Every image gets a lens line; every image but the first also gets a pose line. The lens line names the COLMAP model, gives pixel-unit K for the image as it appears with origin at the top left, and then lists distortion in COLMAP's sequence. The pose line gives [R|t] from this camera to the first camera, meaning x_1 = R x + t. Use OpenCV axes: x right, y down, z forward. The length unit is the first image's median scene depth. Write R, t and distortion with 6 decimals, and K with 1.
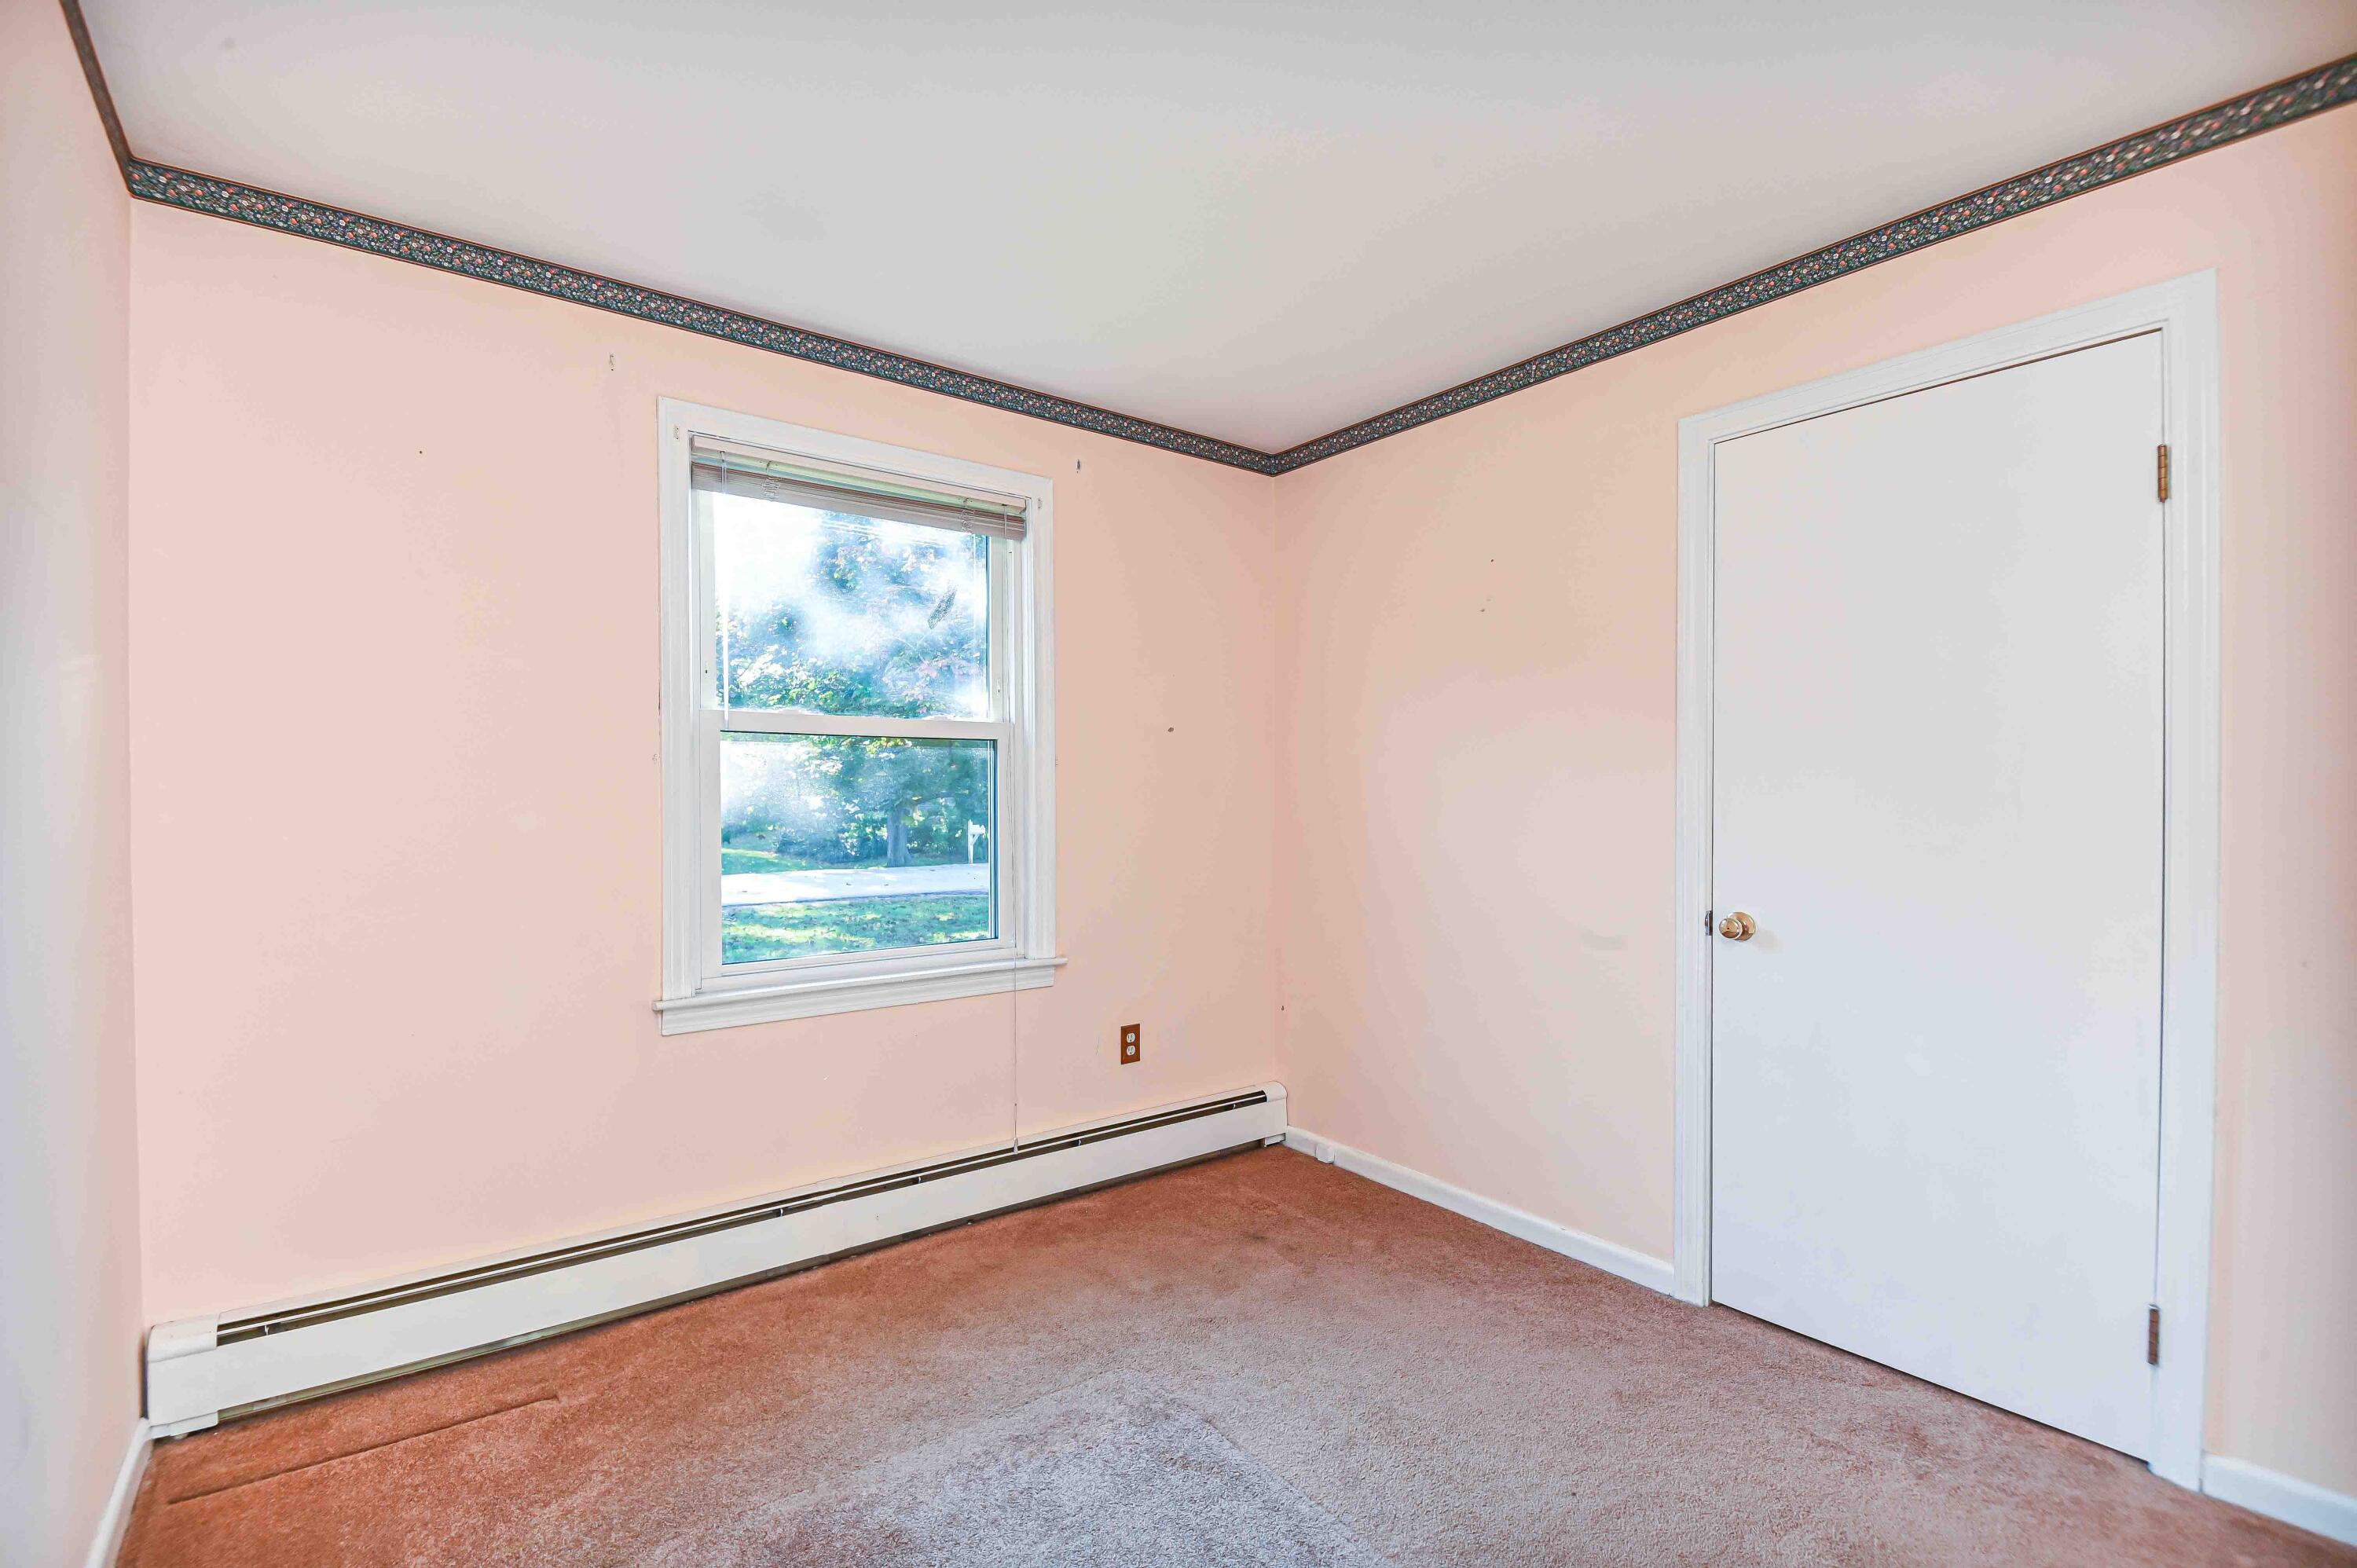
lens RADIAL K [[1040.5, 0, 1178.5], [0, 1040.5, 784.0], [0, 0, 1]] dist [-0.000600, -0.000648]
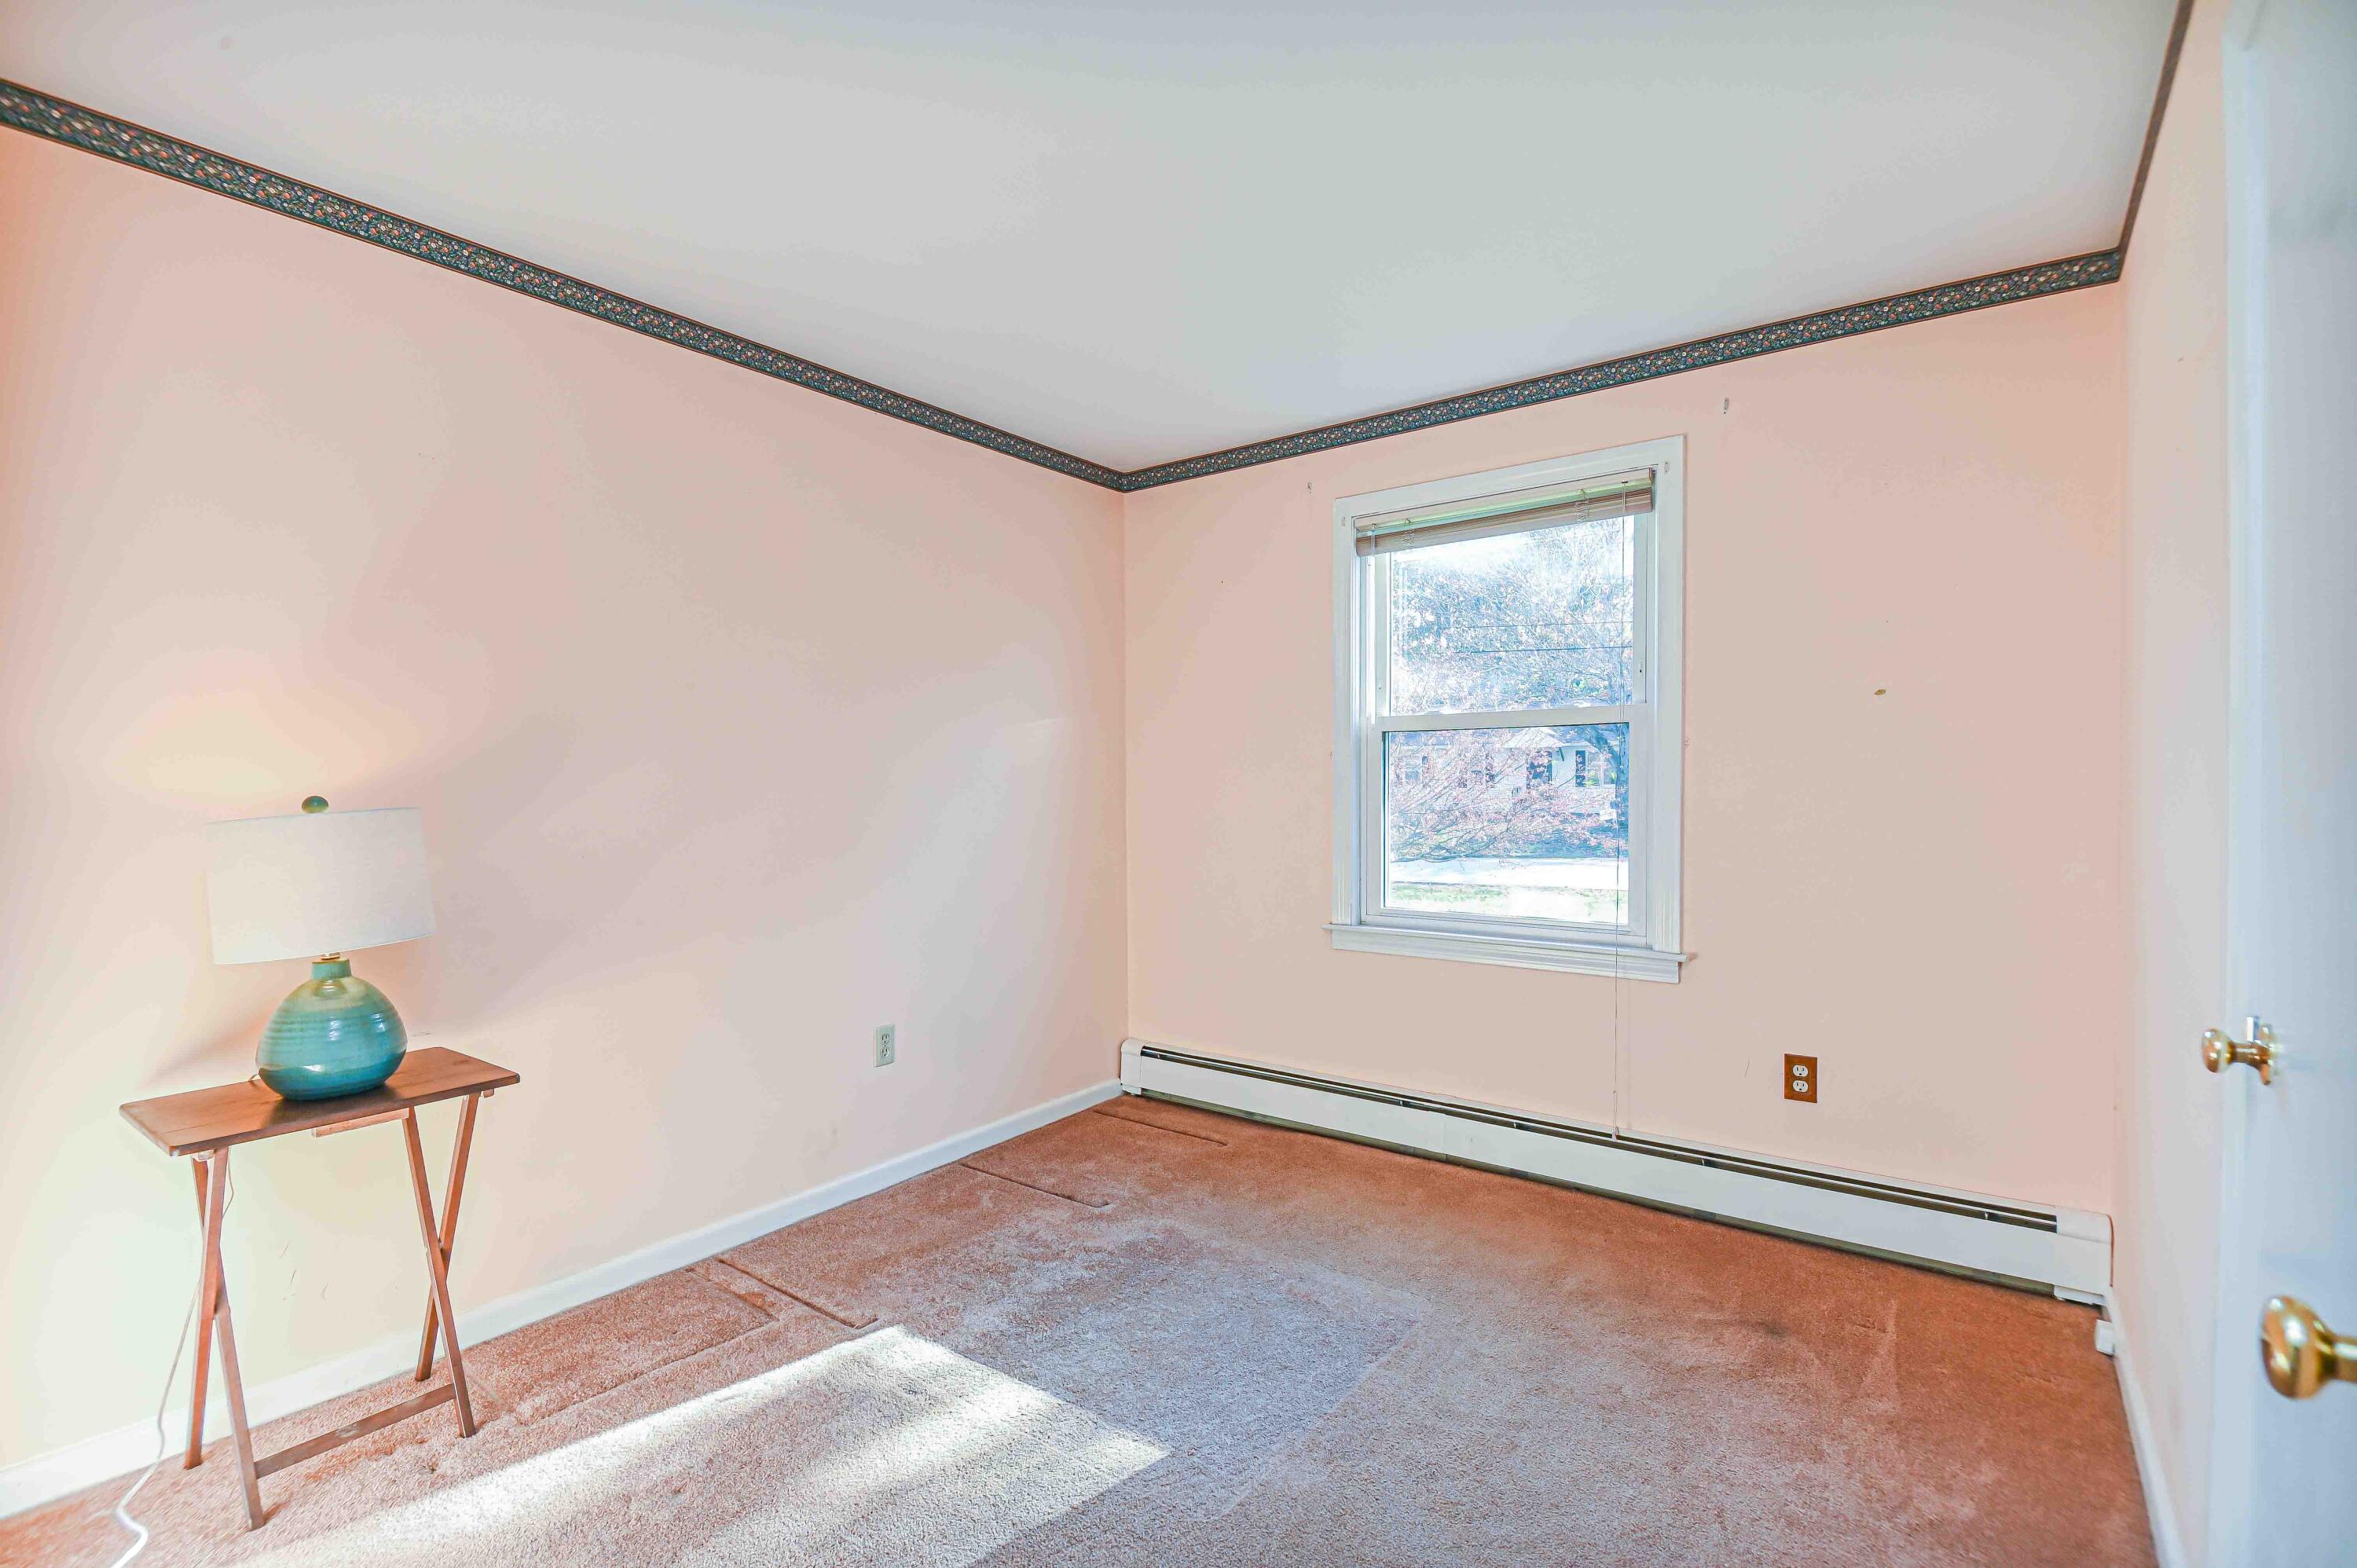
lens RADIAL K [[1040.5, 0, 1178.5], [0, 1040.5, 784.0], [0, 0, 1]] dist [-0.000600, -0.000648]
pose [[0.297852, 0.004045, -0.954604, 0.671185], [0.016804, 0.999814, 0.009479, -0.002034], [0.954464, -0.018864, 0.297728, 0.314415]]
